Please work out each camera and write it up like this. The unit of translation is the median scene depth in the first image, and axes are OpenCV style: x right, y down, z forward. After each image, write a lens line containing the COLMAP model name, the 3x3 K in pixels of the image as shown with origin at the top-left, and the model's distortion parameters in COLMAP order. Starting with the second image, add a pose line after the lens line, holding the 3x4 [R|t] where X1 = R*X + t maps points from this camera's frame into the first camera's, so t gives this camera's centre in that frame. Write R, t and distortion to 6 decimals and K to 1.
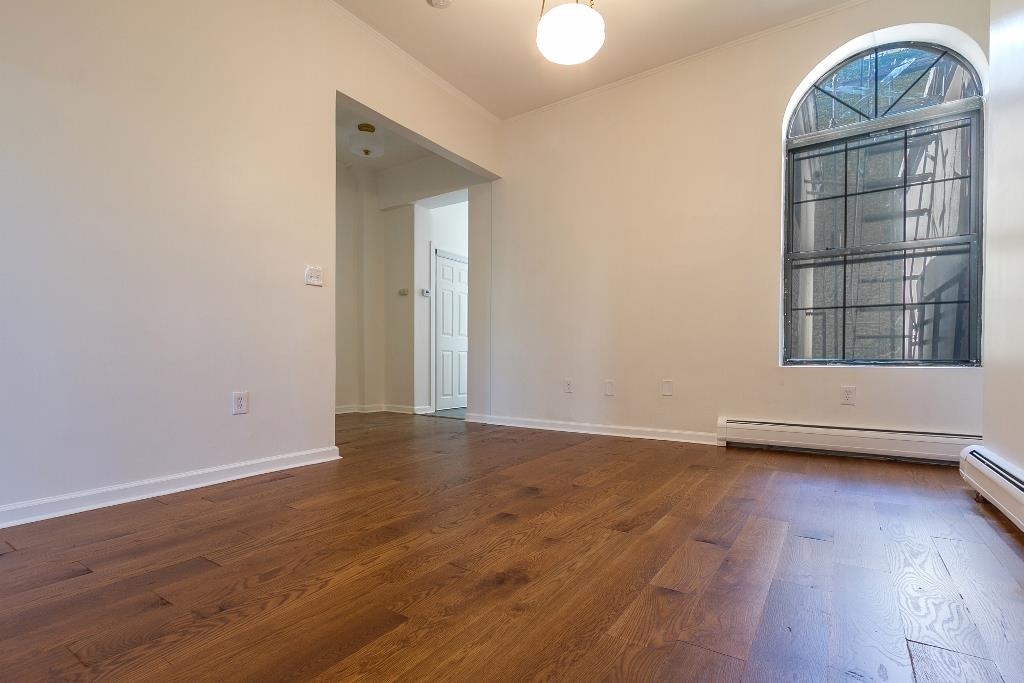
lens RADIAL K [[491.9, 0, 497.7], [0, 491.9, 355.8], [0, 0, 1]] dist [0.004751, -0.005931]
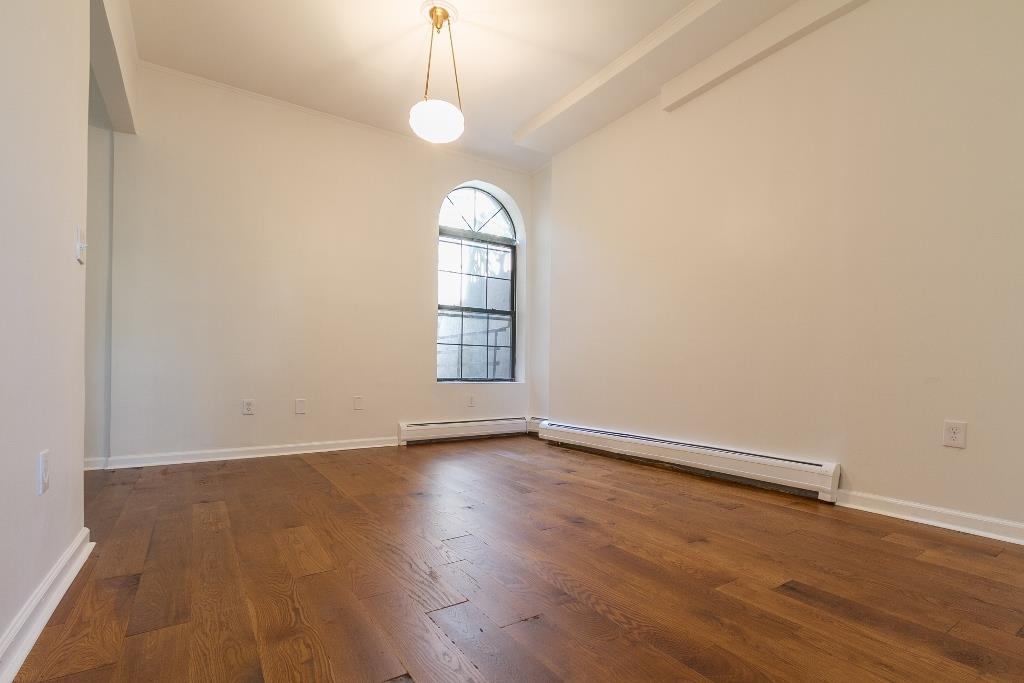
lens RADIAL K [[483.9, 0, 536.1], [0, 483.9, 368.6], [0, 0, 1]] dist [0.000429, -0.000244]
pose [[0.352710, 0.005473, 0.935717, -0.746695], [-0.009950, 0.999948, -0.002098, -0.022506], [-0.935680, -0.008570, 0.352746, 0.275104]]
